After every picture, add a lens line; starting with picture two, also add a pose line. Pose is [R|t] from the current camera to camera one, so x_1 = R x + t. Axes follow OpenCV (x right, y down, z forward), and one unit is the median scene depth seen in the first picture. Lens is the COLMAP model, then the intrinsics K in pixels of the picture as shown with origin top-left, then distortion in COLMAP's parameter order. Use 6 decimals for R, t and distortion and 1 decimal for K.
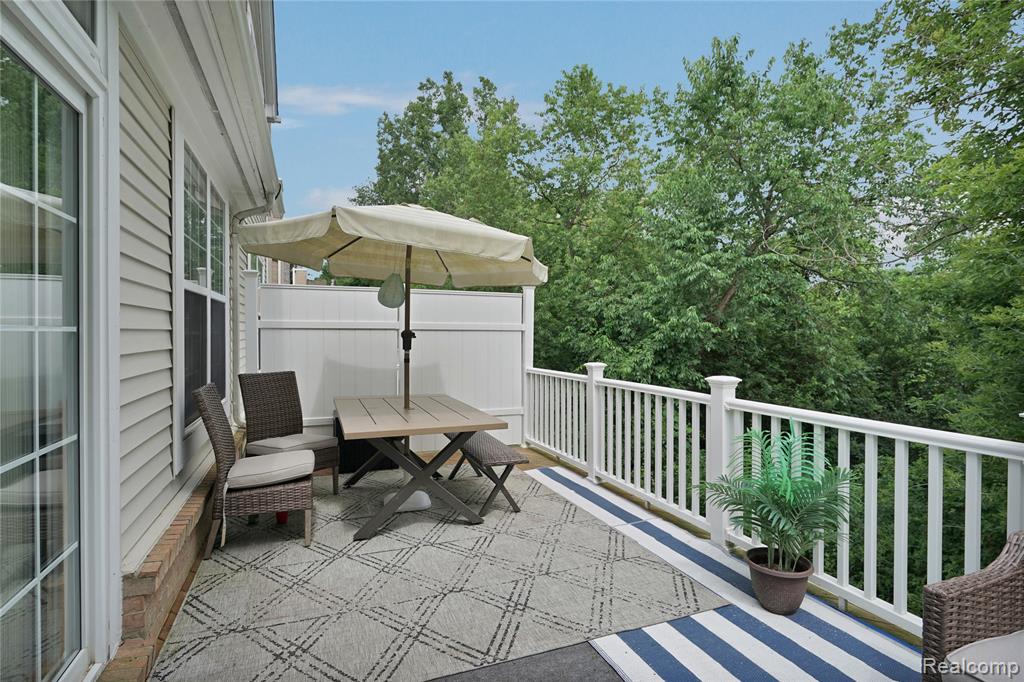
lens RADIAL K [[511.7, 0, 511.2], [0, 511.7, 338.0], [0, 0, 1]] dist [0.002967, 0.000279]
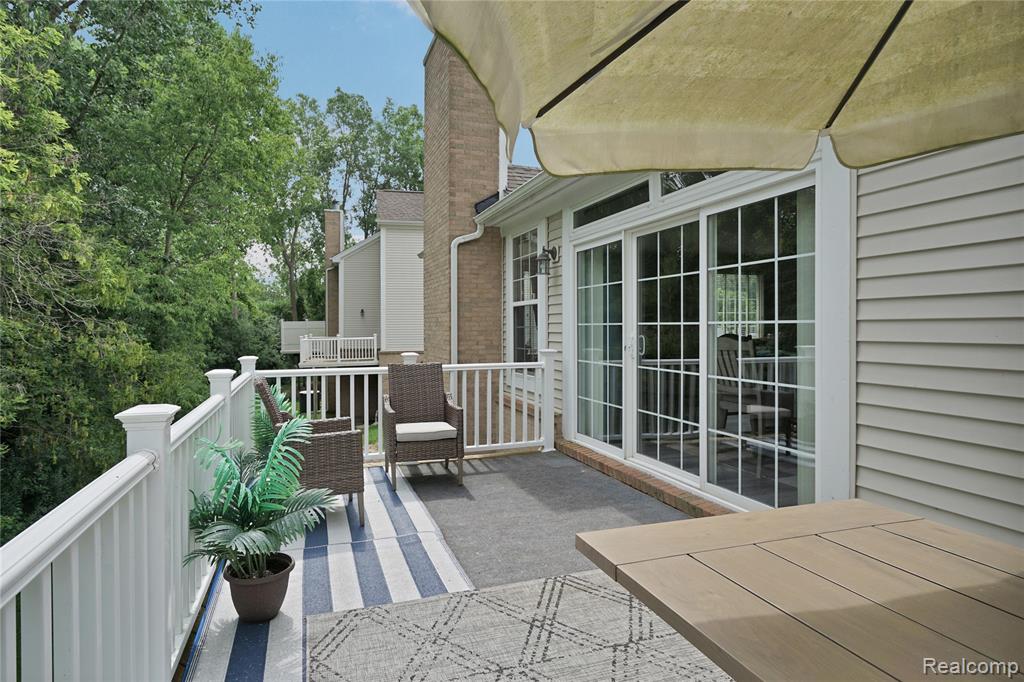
lens RADIAL K [[511.7, 0, 512.3], [0, 511.7, 335.7], [0, 0, 1]] dist [0.002967, 0.000279]
pose [[-0.999995, 0.000789, 0.003072, 0.061919], [0.000852, 0.999787, 0.020636, 0.000611], [-0.003055, 0.020638, -0.999782, 1.986051]]
